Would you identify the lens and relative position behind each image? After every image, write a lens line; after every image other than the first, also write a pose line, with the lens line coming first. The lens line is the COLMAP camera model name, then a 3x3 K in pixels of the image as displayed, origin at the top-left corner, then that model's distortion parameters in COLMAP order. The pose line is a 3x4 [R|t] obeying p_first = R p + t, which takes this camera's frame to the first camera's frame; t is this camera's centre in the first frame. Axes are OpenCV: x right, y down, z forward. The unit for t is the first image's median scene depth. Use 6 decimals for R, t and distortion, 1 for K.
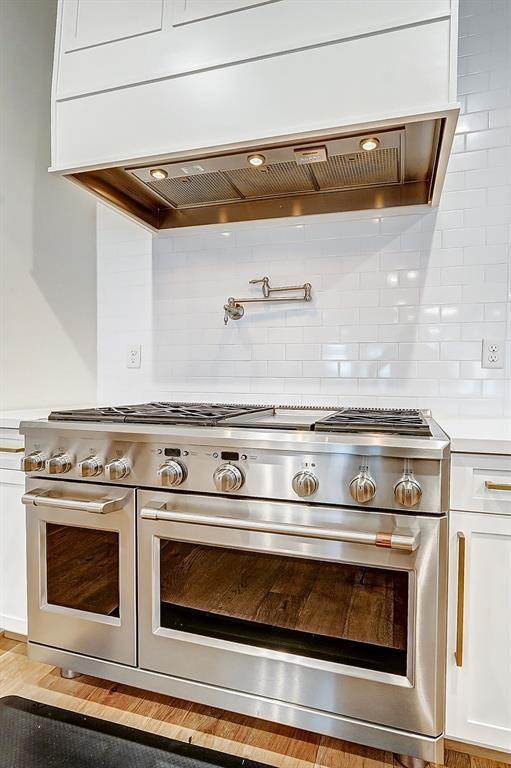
lens RADIAL K [[459.4, 0, 255.5], [0, 459.4, 384.0], [0, 0, 1]] dist [-0.037184, -0.000217]
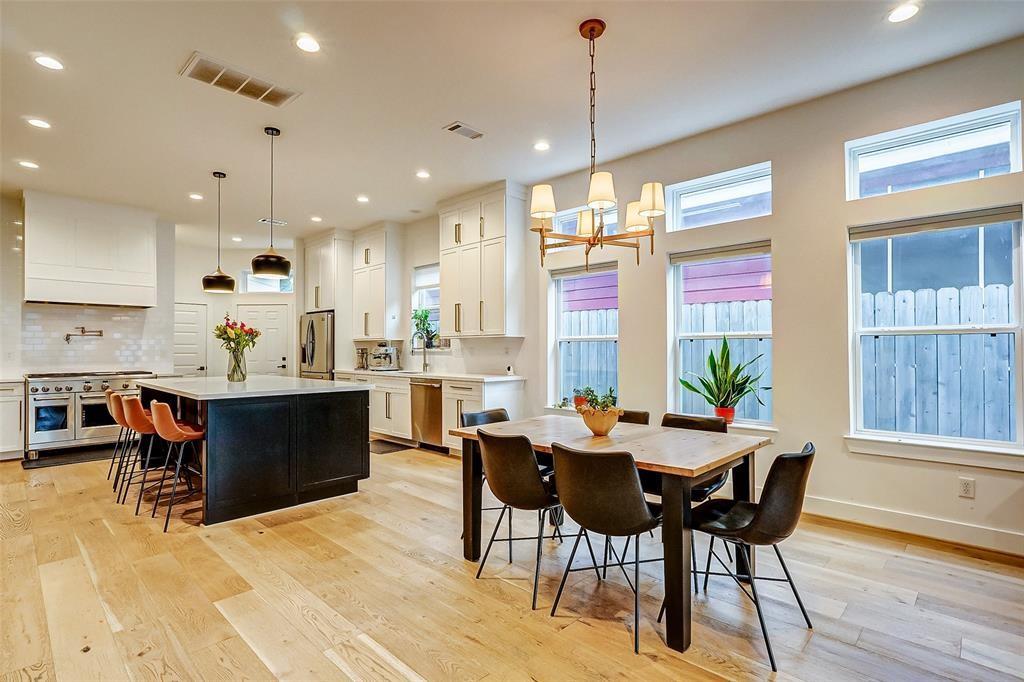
lens RADIAL K [[498.1, 0, 508.1], [0, 498.1, 344.9], [0, 0, 1]] dist [-0.008429, 0.000041]
pose [[0.430355, -0.009990, 0.902604, -1.912548], [0.003232, 0.999949, 0.009526, -0.162296], [-0.902654, -0.001182, 0.430366, -3.228114]]
